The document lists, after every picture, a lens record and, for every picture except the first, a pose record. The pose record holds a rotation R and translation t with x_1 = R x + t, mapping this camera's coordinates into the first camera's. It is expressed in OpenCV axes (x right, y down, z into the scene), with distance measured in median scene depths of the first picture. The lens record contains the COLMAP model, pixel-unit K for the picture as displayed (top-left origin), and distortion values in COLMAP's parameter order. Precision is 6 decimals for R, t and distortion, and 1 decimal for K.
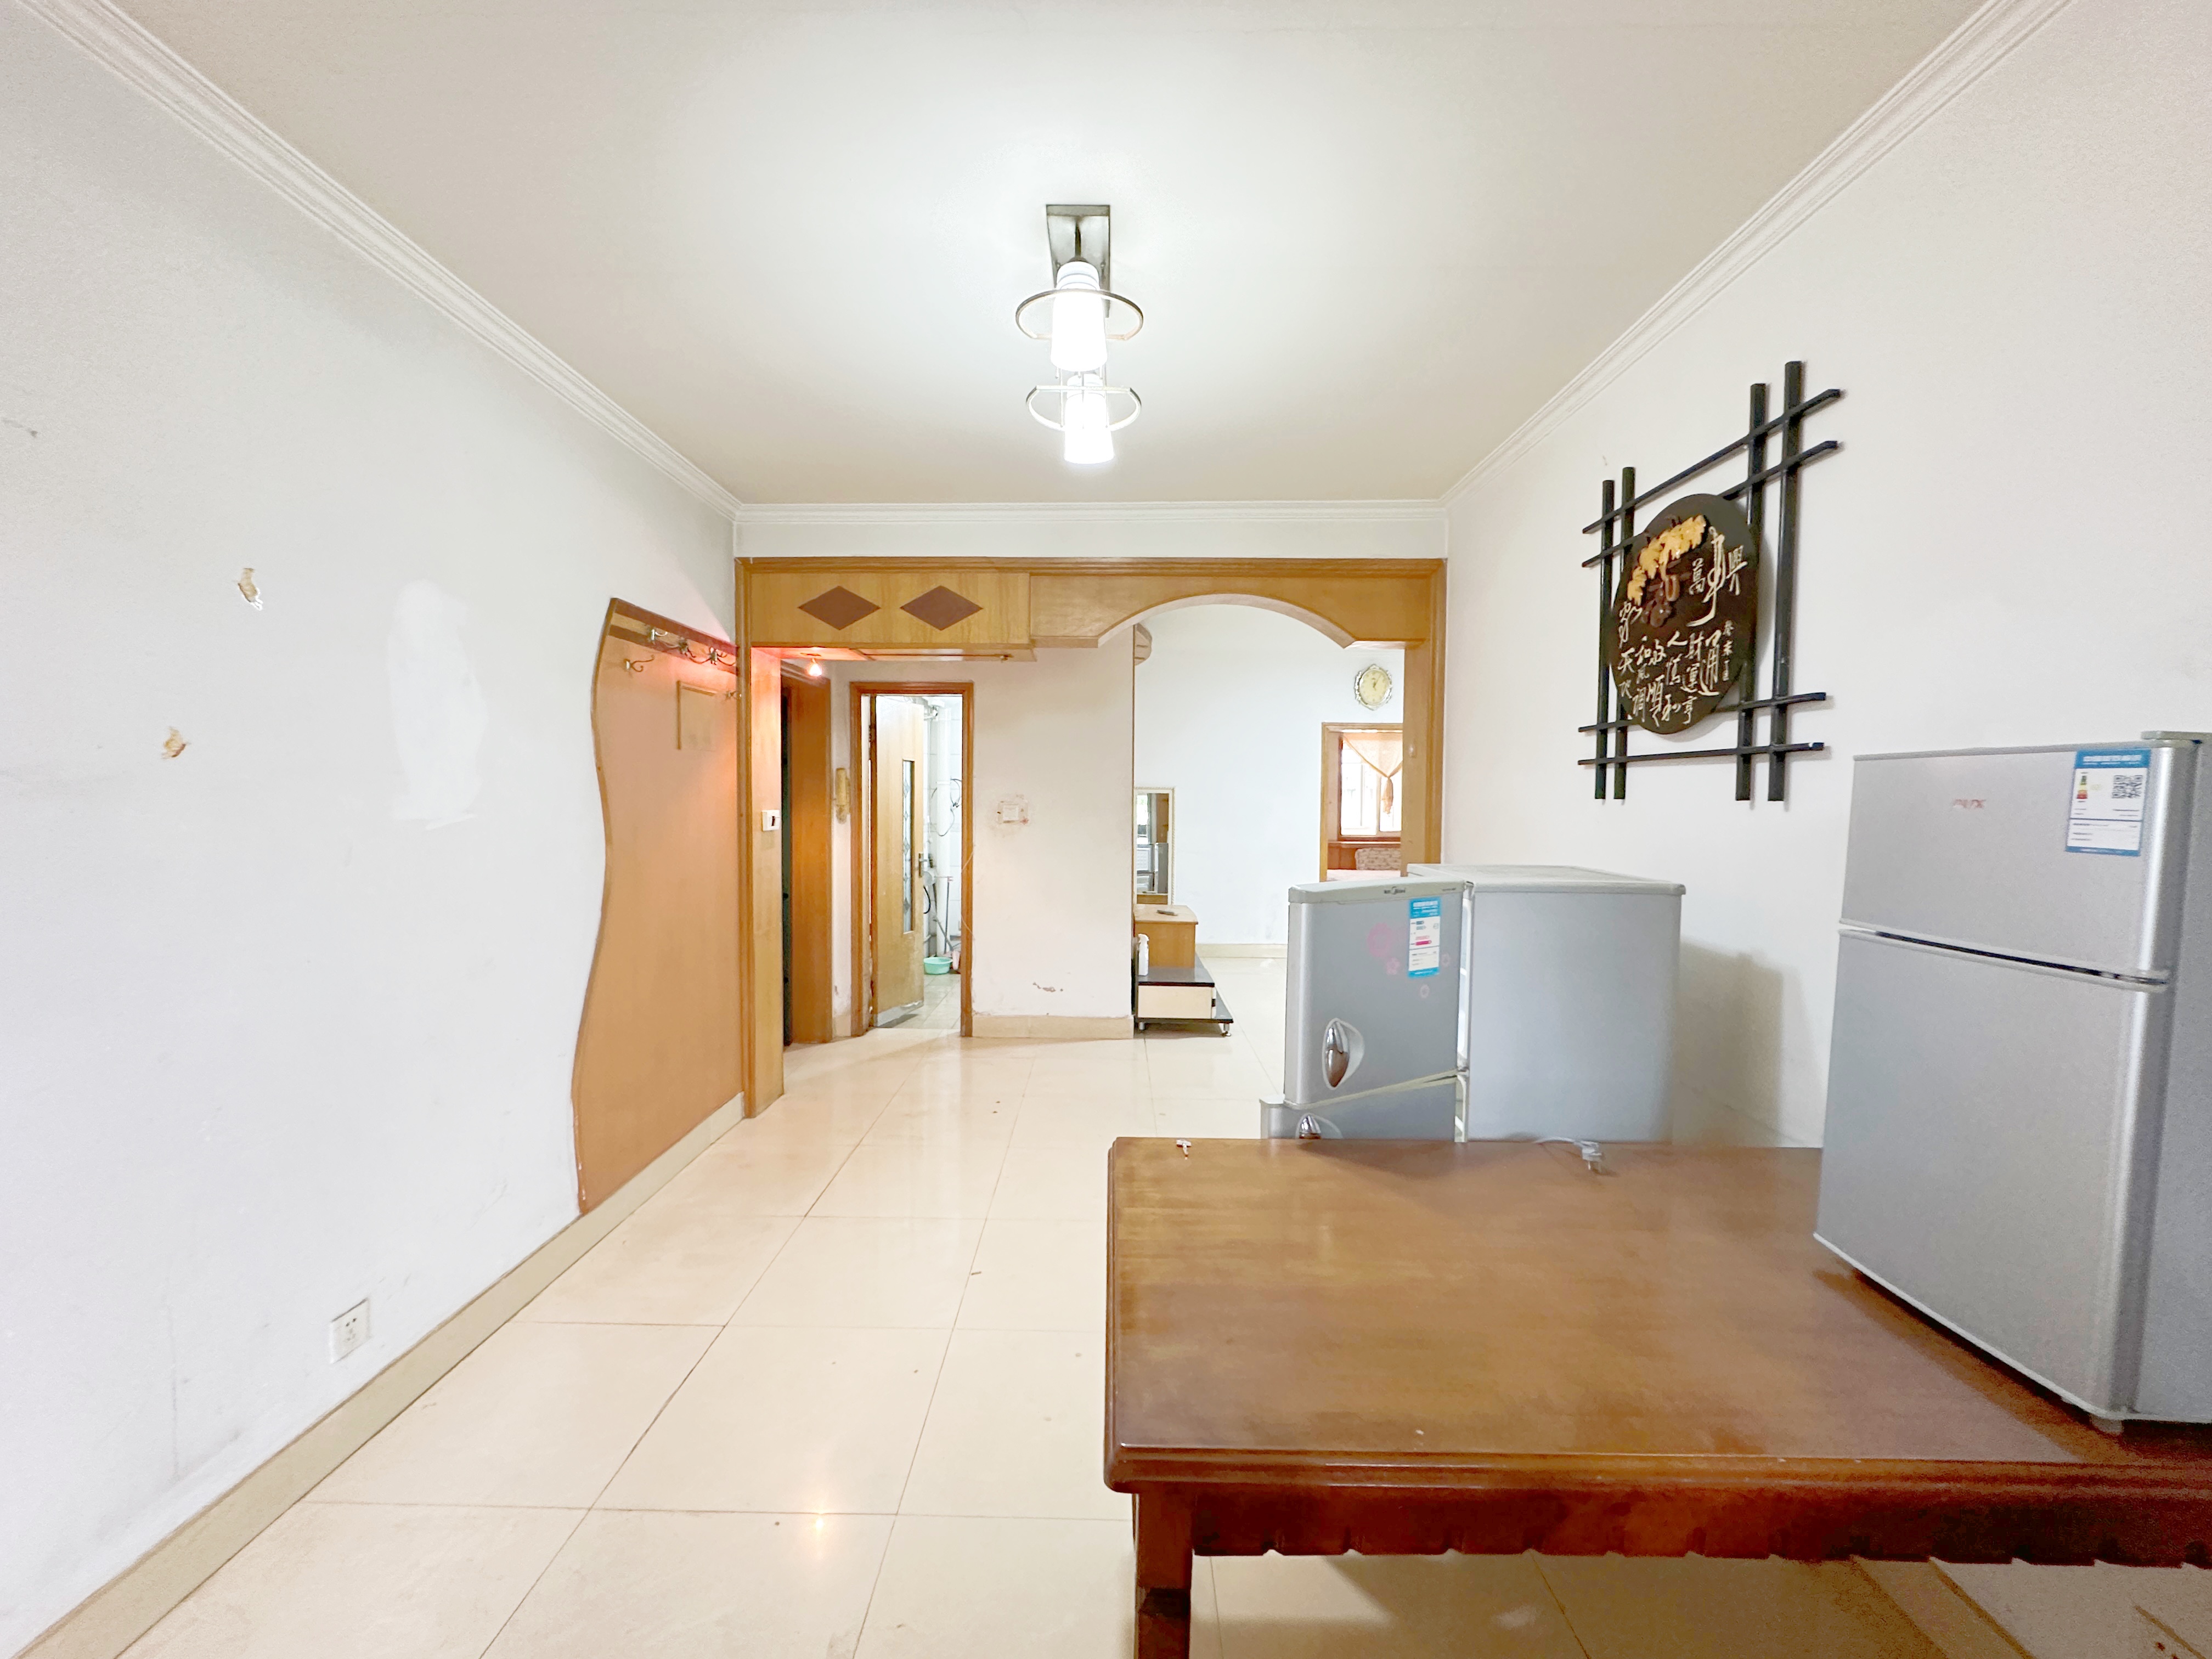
lens RADIAL K [[884.5, 0, 1112.1], [0, 884.5, 825.1], [0, 0, 1]] dist [-0.002857, -0.000182]
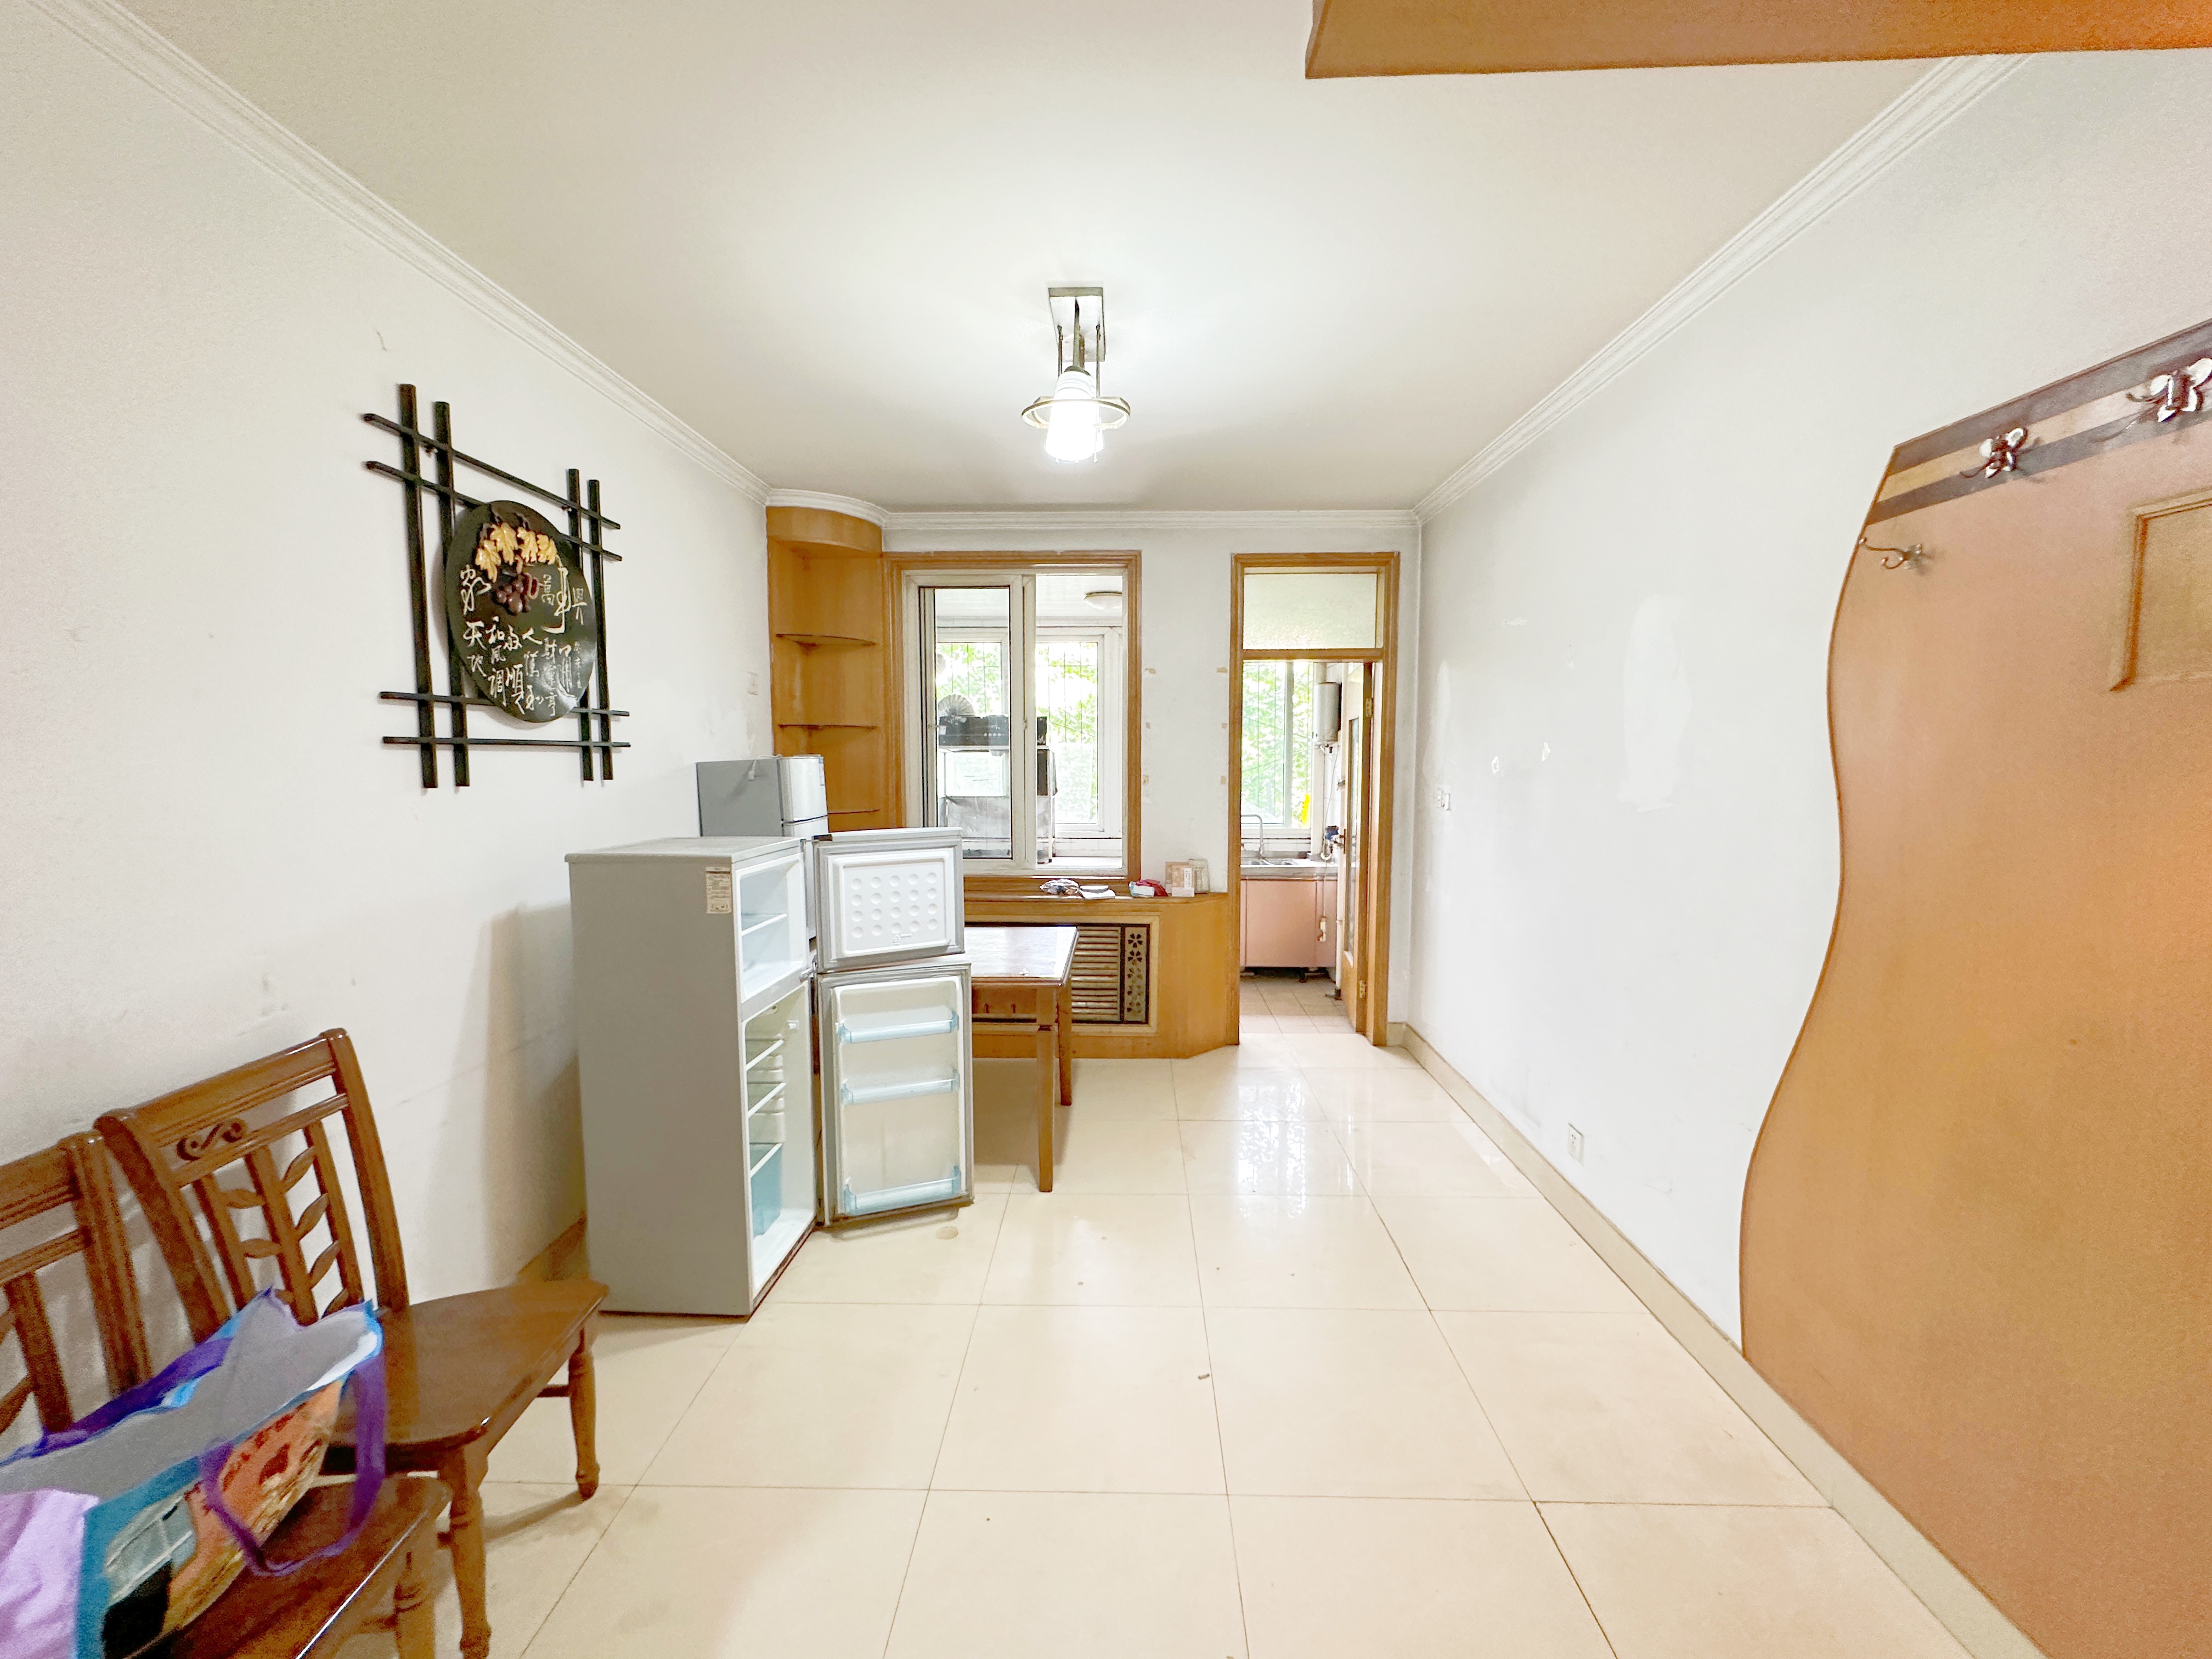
lens RADIAL K [[884.5, 0, 1115.5], [0, 884.5, 825.1], [0, 0, 1]] dist [-0.002857, -0.000182]
pose [[-0.999918, -0.004839, 0.011838, -0.093291], [-0.003443, 0.993330, 0.115259, -0.103969], [-0.012317, 0.115208, -0.993265, 2.052912]]
